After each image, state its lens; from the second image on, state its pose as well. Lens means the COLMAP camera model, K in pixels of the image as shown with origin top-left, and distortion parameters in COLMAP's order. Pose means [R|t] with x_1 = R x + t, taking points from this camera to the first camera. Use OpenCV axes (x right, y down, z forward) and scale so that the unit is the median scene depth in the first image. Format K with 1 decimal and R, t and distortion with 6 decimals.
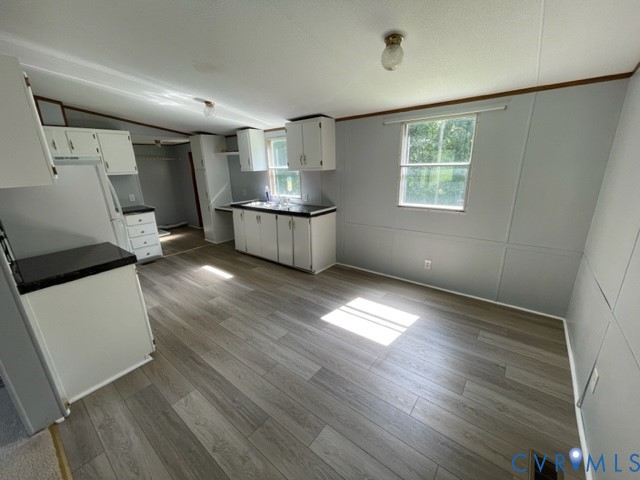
lens RADIAL K [[259.8, 0, 317.3], [0, 259.8, 241.4], [0, 0, 1]] dist [0.000708, -0.000141]
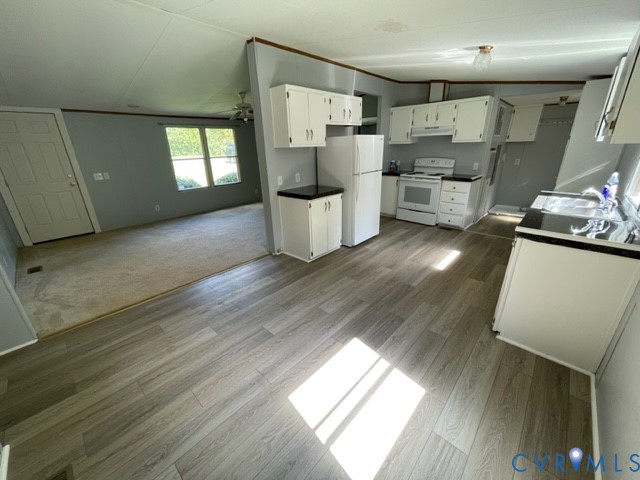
lens RADIAL K [[259.3, 0, 317.0], [0, 259.3, 240.2], [0, 0, 1]] dist [-0.000414, 0.000049]
pose [[-0.078002, 0.373529, -0.924333, 0.449853], [-0.260875, 0.887206, 0.380540, -0.164904], [0.962216, 0.270818, 0.028241, 0.560599]]
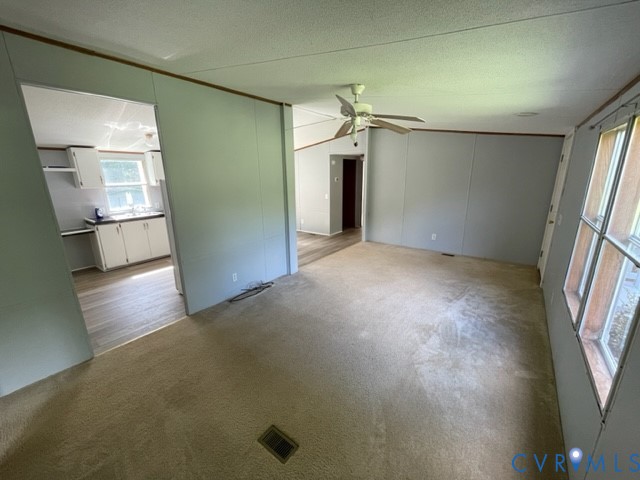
lens RADIAL K [[259.8, 0, 317.3], [0, 259.8, 241.4], [0, 0, 1]] dist [0.000708, -0.000141]
pose [[-0.013953, -0.220138, 0.975369, -1.580481], [0.303596, 0.928481, 0.213898, -0.040031], [-0.952699, 0.299102, 0.053878, 0.227368]]
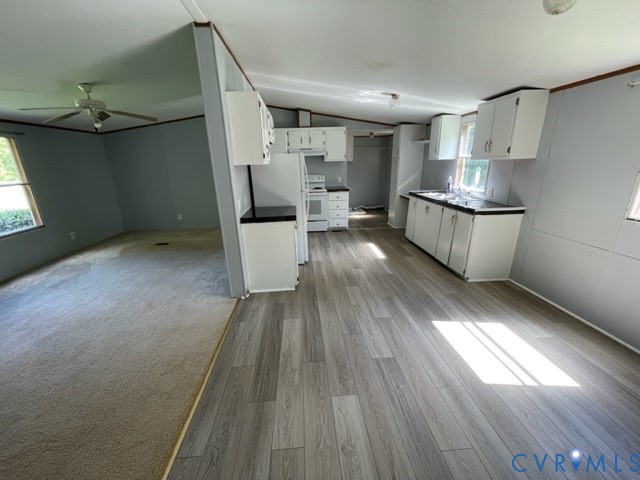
lens RADIAL K [[259.8, 0, 317.3], [0, 259.8, 241.4], [0, 0, 1]] dist [0.000708, -0.000141]
pose [[0.679306, 0.231740, -0.696305, 0.220426], [-0.207681, 0.970750, 0.120468, -0.002358], [0.703855, 0.062774, 0.707564, 0.035279]]
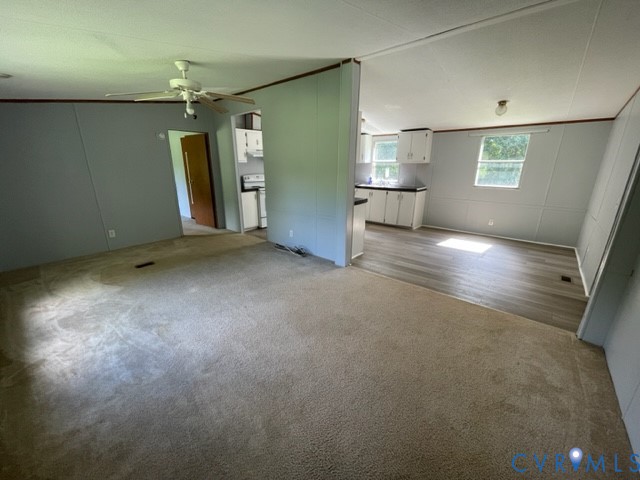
lens RADIAL K [[259.3, 0, 317.0], [0, 259.3, 240.2], [0, 0, 1]] dist [-0.000414, 0.000049]
pose [[0.998927, 0.039475, -0.024216, -0.547160], [-0.039394, 0.999216, 0.003813, 0.207951], [0.024348, -0.002855, 0.999699, -0.575704]]
